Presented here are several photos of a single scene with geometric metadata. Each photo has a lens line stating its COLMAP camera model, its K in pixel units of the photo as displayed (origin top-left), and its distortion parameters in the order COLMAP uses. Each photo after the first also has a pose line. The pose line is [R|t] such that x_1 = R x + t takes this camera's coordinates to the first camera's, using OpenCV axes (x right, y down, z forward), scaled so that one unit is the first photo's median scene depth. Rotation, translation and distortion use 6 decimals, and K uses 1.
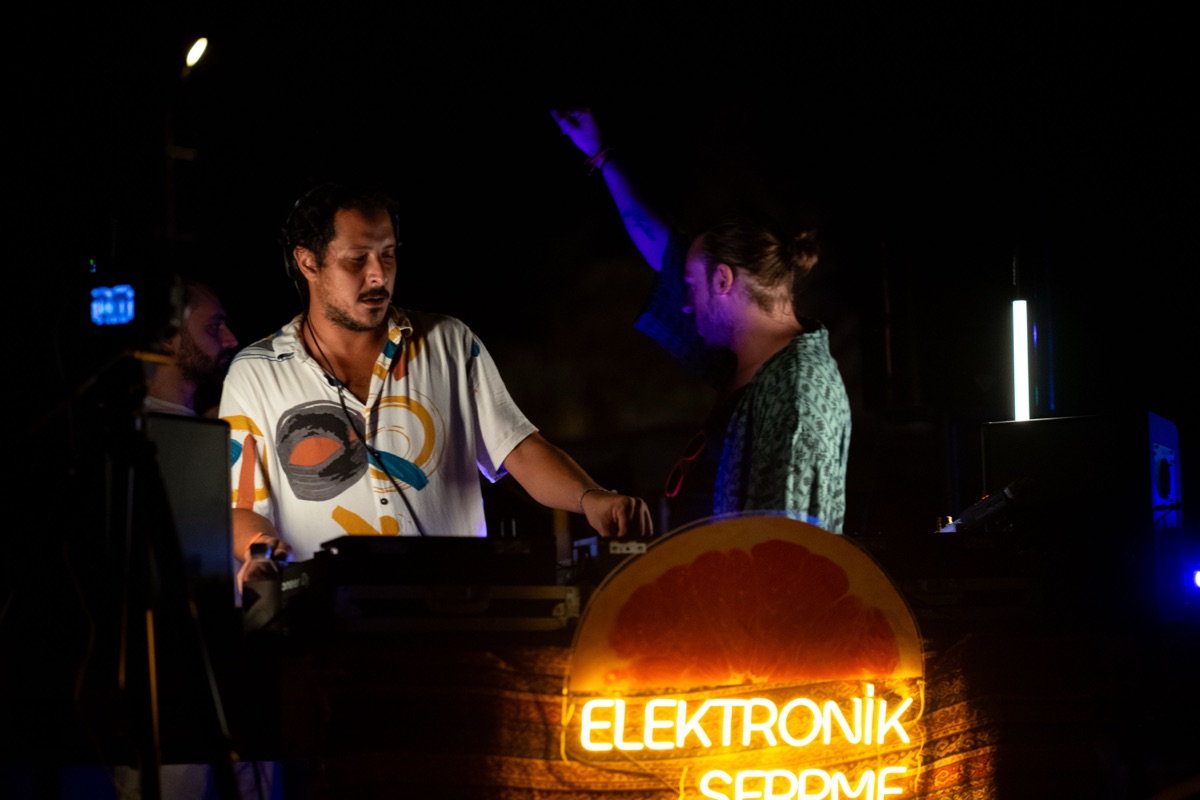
lens RADIAL K [[2797.3, 0, 595.3], [0, 2797.3, 403.1], [0, 0, 1]] dist [-0.004785, 0.000000]
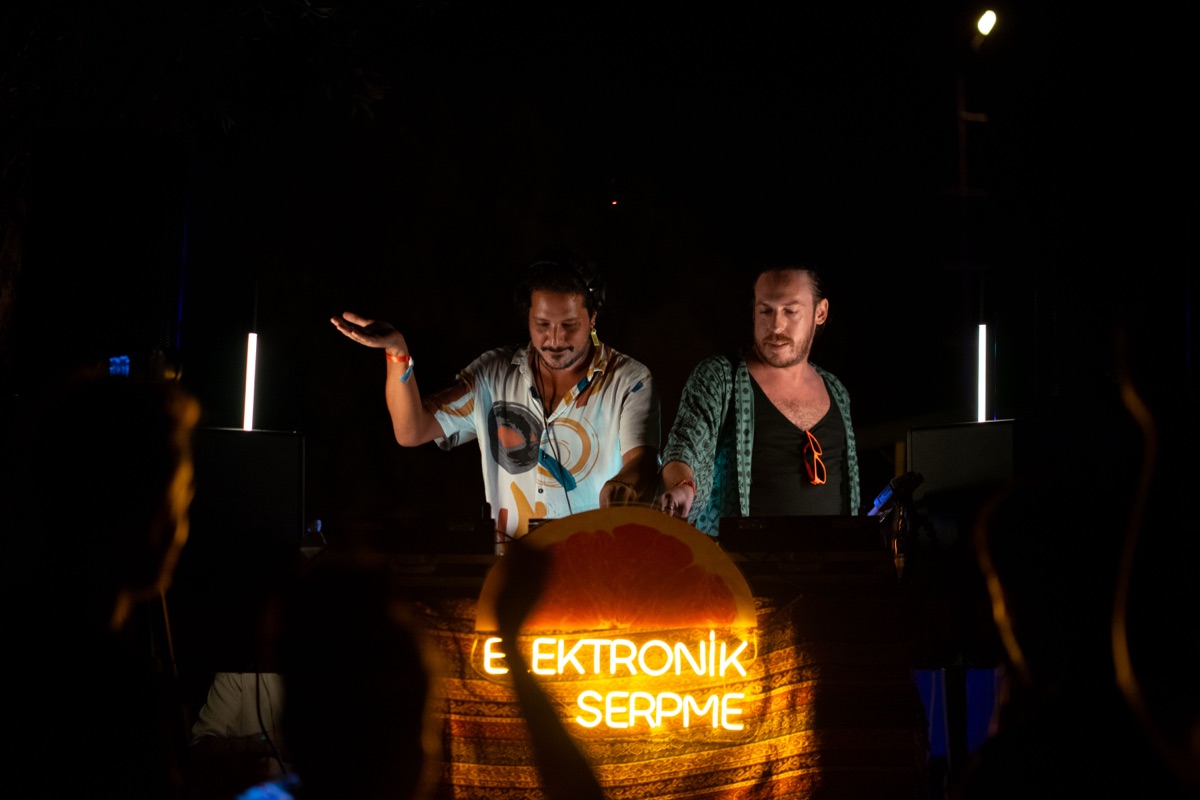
lens RADIAL K [[2797.3, 0, 598.2], [0, 2797.3, 400.7], [0, 0, 1]] dist [-0.004785, 0.000000]
pose [[0.921301, -0.004273, -0.388828, 0.578812], [0.016556, 0.999464, 0.028245, -0.049599], [0.388498, -0.032459, 0.920877, -0.257300]]
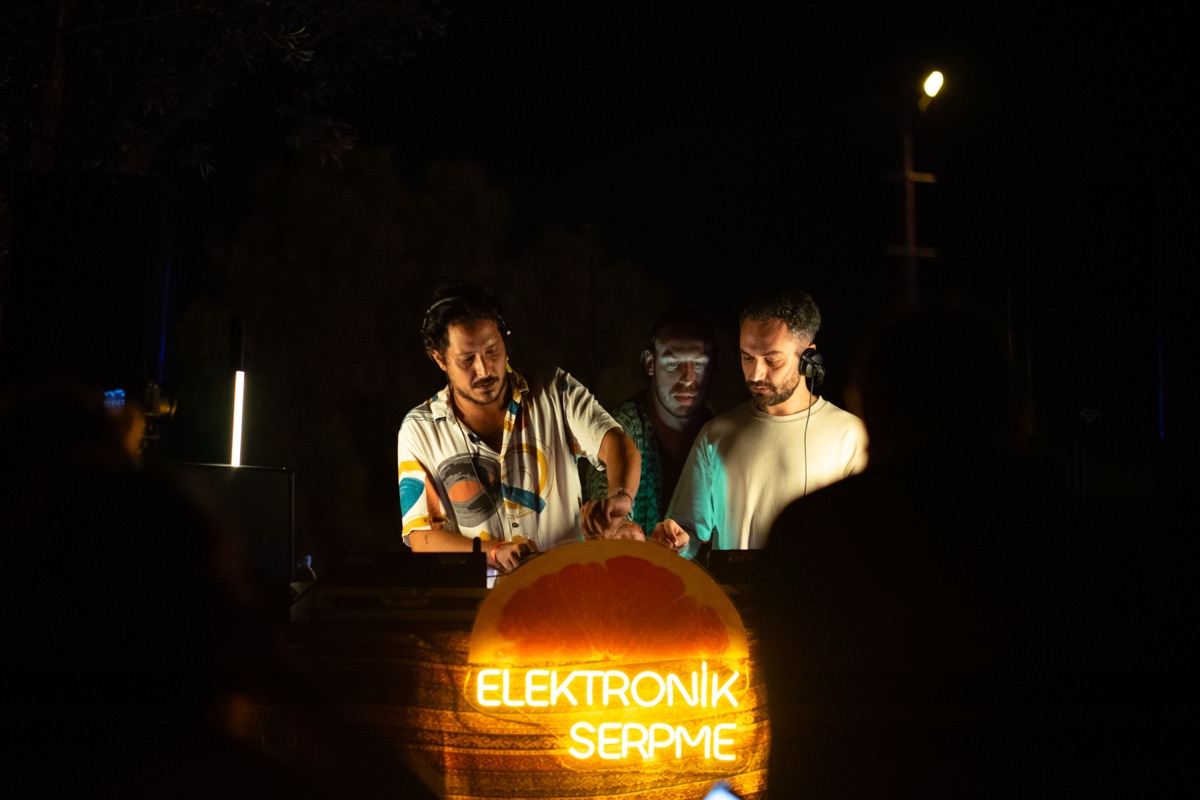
lens RADIAL K [[2797.3, 0, 596.5], [0, 2797.3, 399.7], [0, 0, 1]] dist [-0.004785, 0.000000]
pose [[0.930132, -0.016865, -0.366839, 0.555962], [0.019167, 0.999813, 0.002634, -0.031296], [0.366726, -0.009481, 0.930281, -0.278867]]
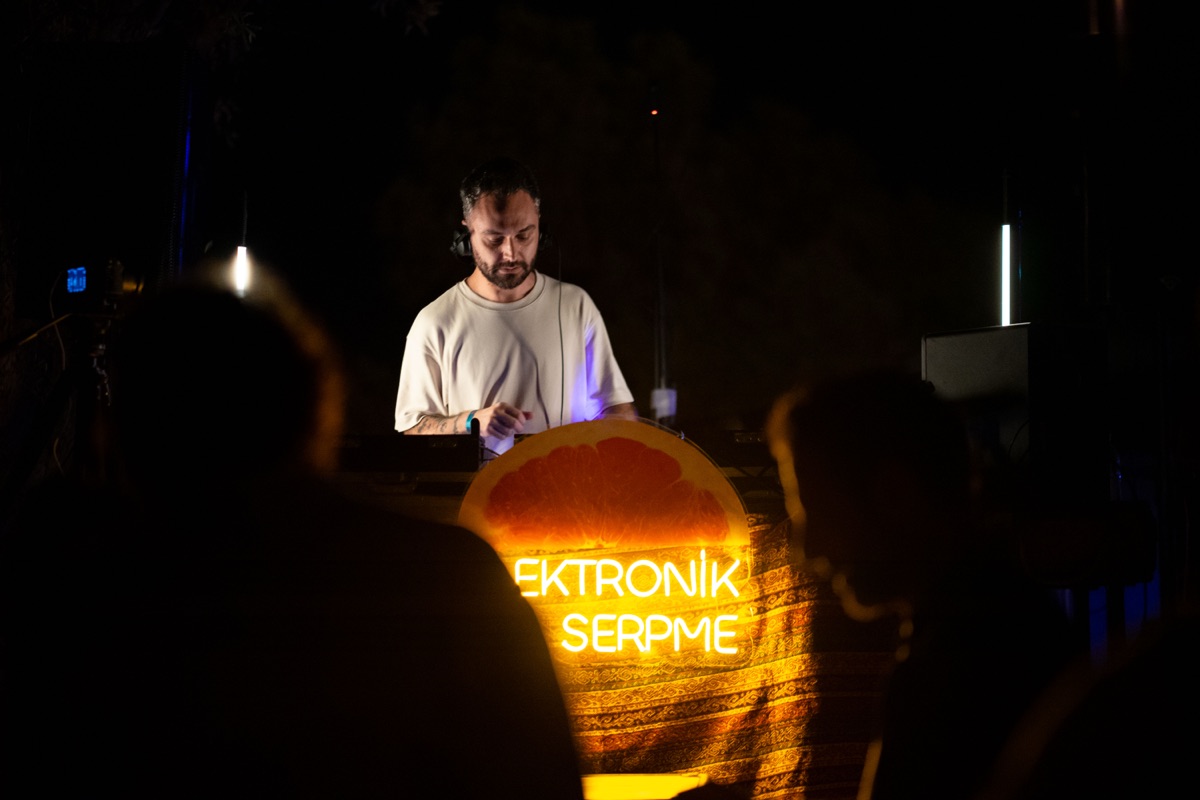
lens RADIAL K [[2797.3, 0, 598.5], [0, 2797.3, 401.7], [0, 0, 1]] dist [-0.004785, 0.000000]
pose [[0.892707, -0.007087, -0.450581, 0.638056], [0.031043, 0.998468, 0.045800, -0.026653], [0.449567, -0.054873, 0.891560, -0.151558]]
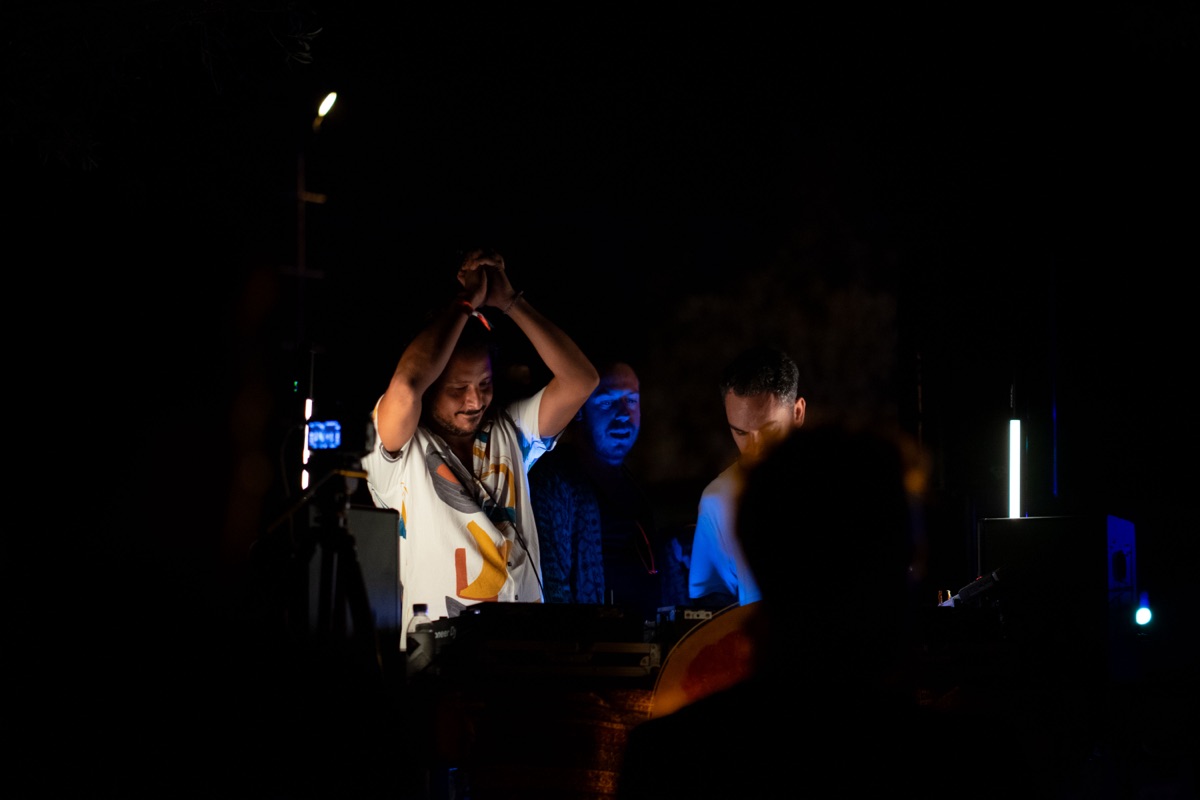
lens RADIAL K [[2797.3, 0, 601.6], [0, 2797.3, 388.9], [0, 0, 1]] dist [-0.004785, 0.000000]
pose [[0.999185, 0.023284, -0.032976, 0.007302], [-0.023498, 0.999705, -0.006095, -0.046576], [0.032825, 0.006865, 0.999438, -0.327465]]
